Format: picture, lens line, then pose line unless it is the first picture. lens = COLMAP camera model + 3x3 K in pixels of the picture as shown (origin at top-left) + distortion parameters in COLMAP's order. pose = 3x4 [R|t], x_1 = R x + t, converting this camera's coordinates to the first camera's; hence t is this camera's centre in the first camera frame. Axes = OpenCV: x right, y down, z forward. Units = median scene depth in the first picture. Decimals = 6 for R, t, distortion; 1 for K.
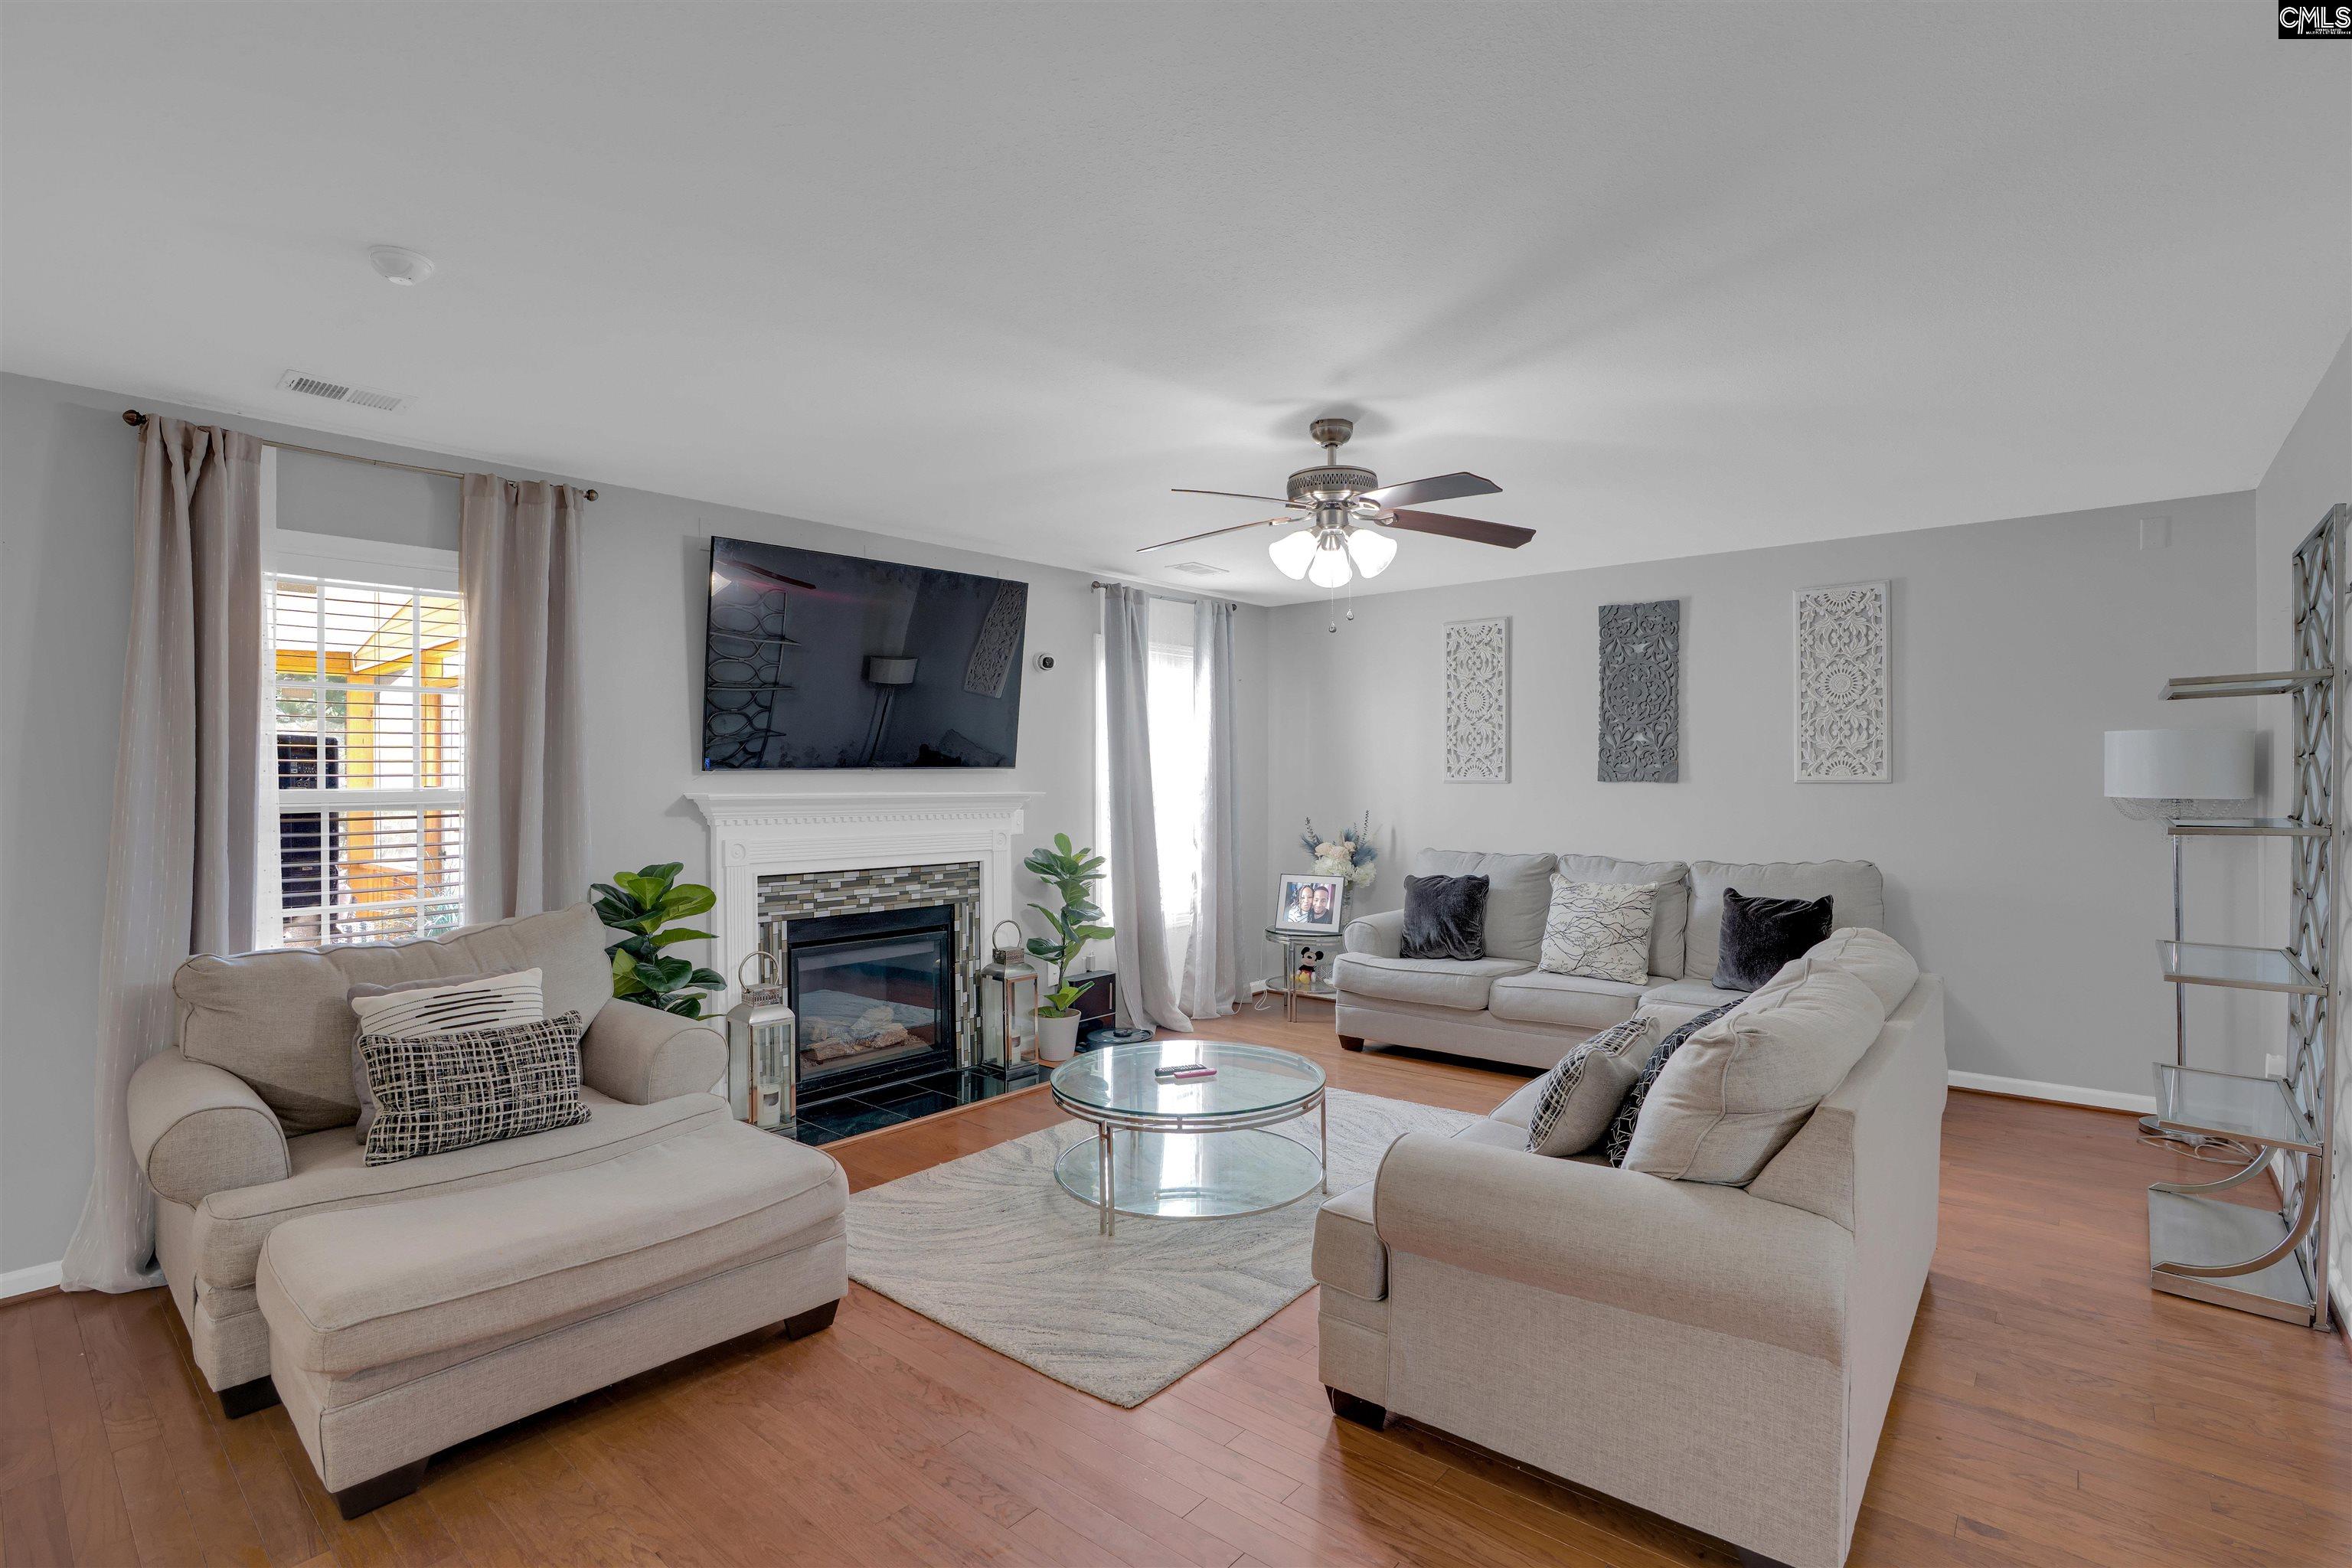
lens RADIAL K [[1077.3, 0, 1173.7], [0, 1077.3, 778.1], [0, 0, 1]] dist [-0.051092, 0.019456]
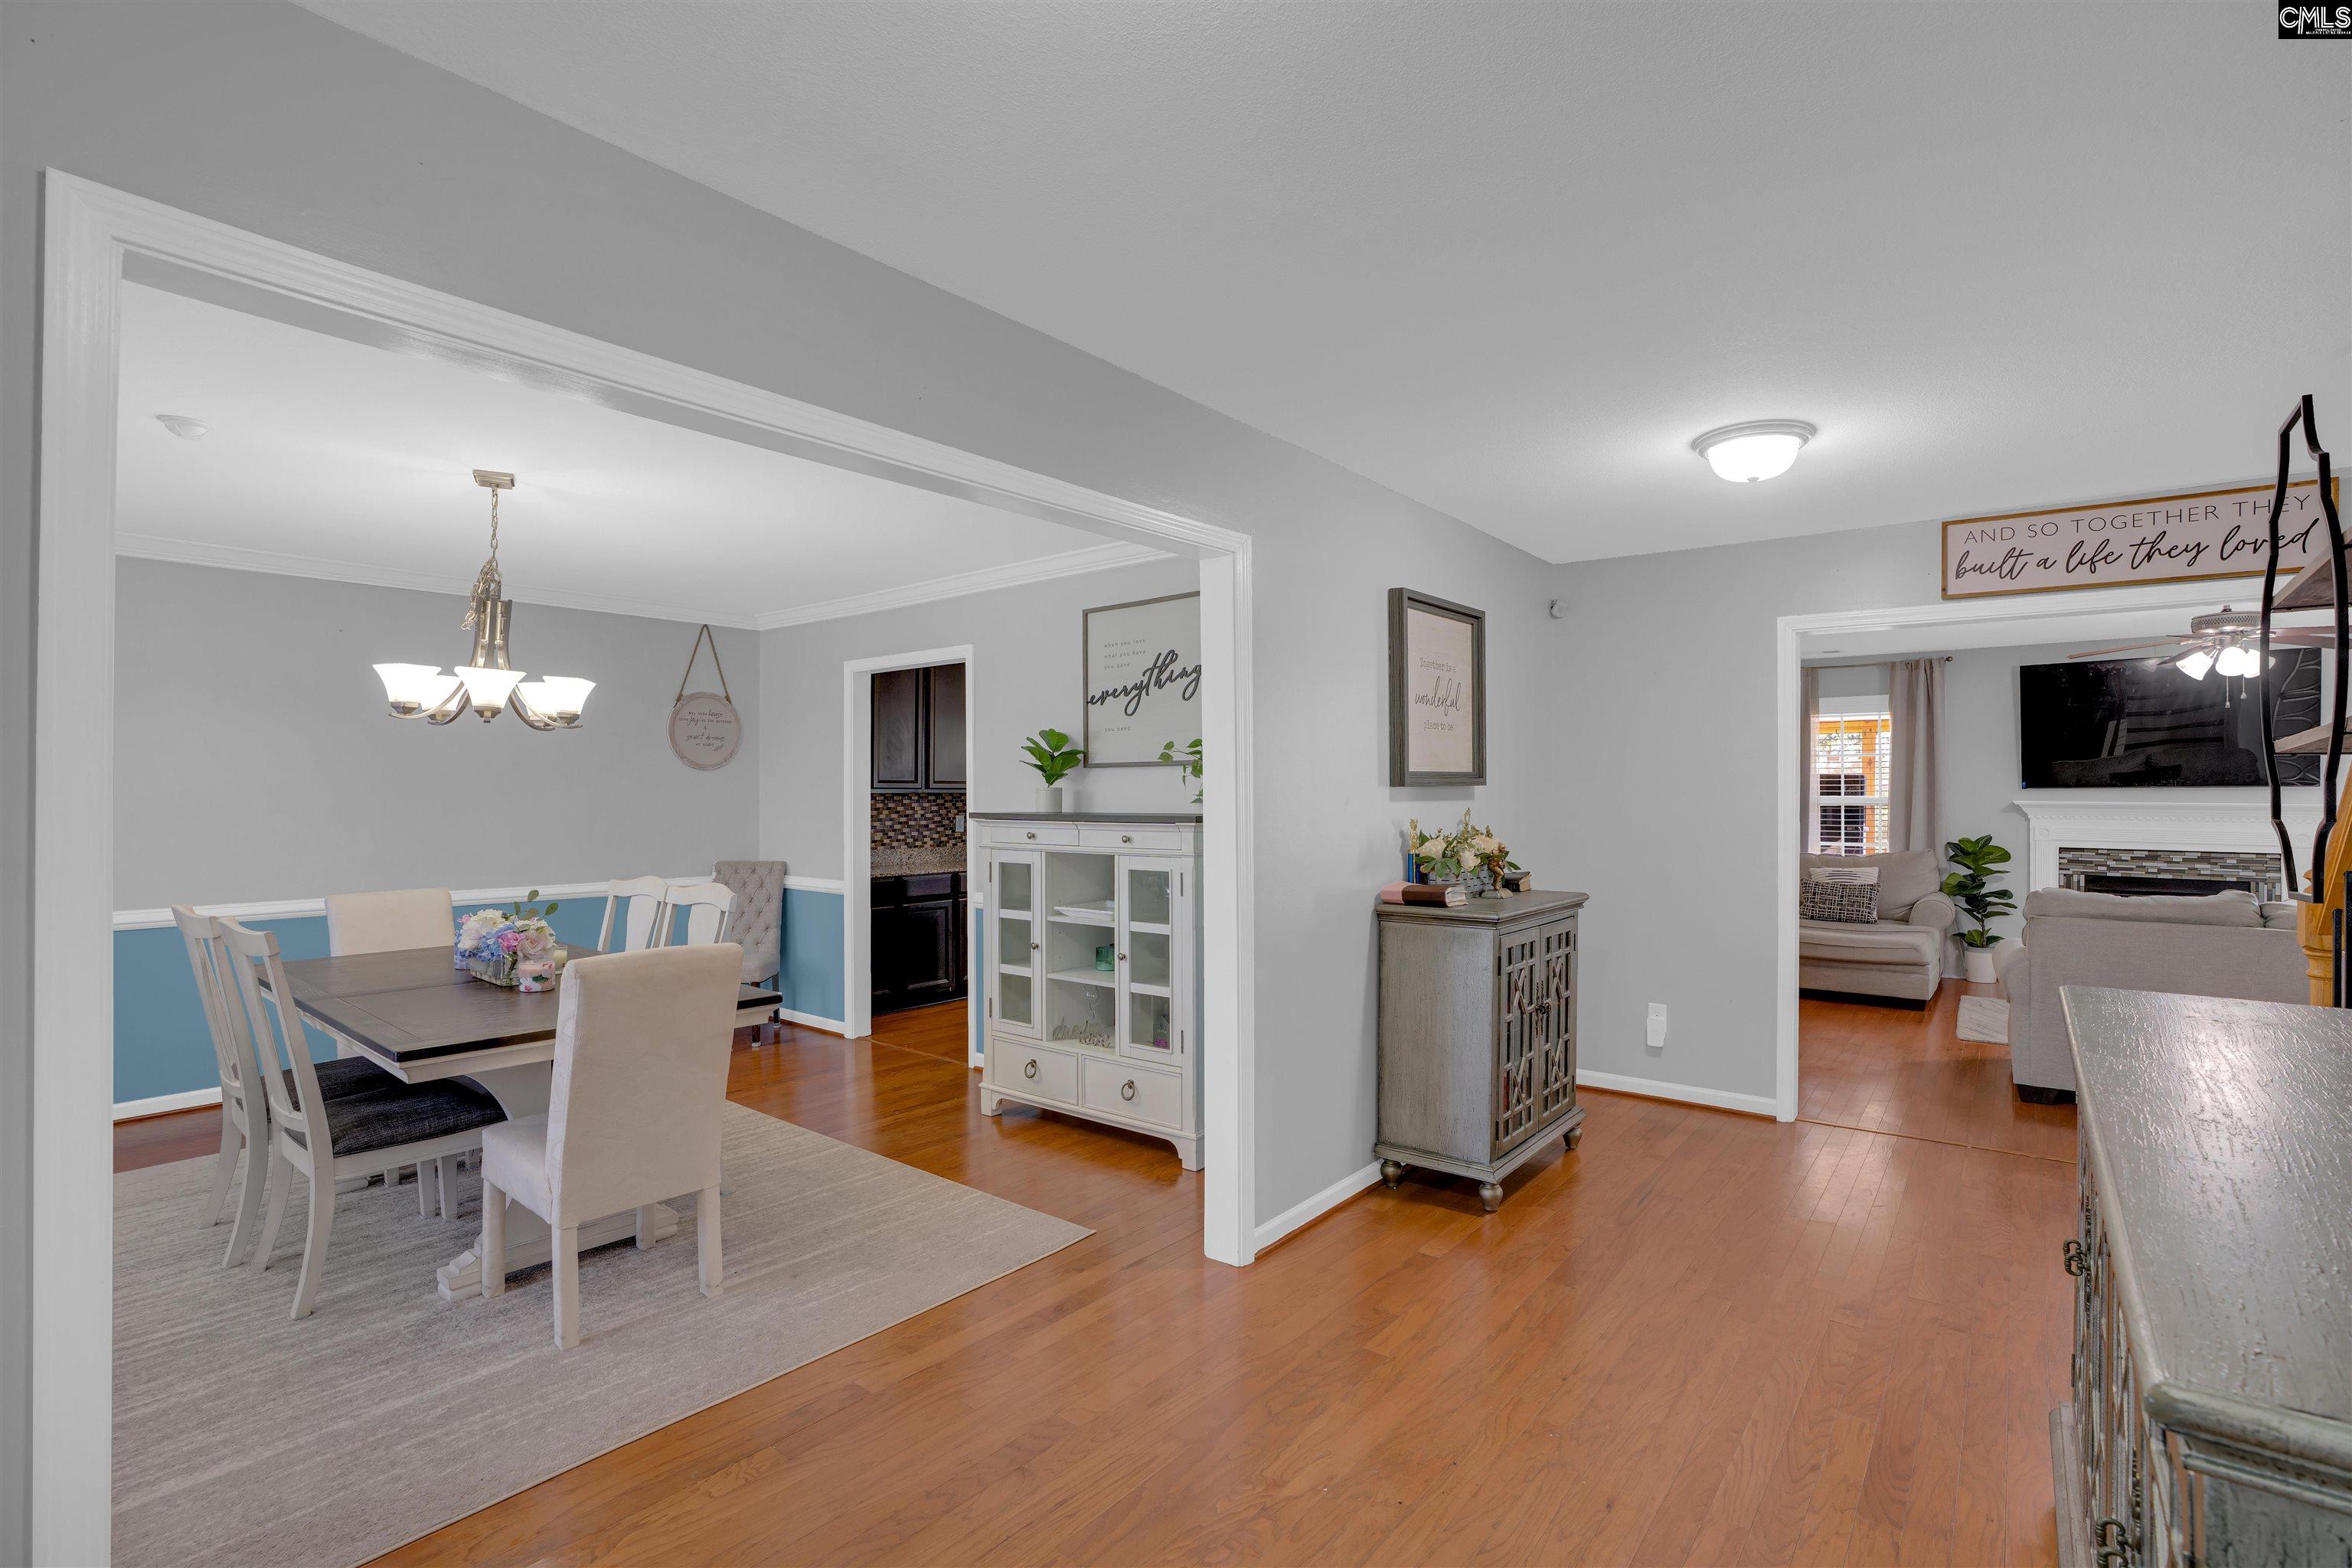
lens RADIAL K [[1077.3, 0, 1173.7], [0, 1077.3, 778.1], [0, 0, 1]] dist [-0.051092, 0.019456]
pose [[0.060883, -0.000872, -0.998145, 1.212555], [0.002324, 0.999997, -0.000732, -0.025224], [0.998142, -0.002275, 0.060885, -0.561871]]
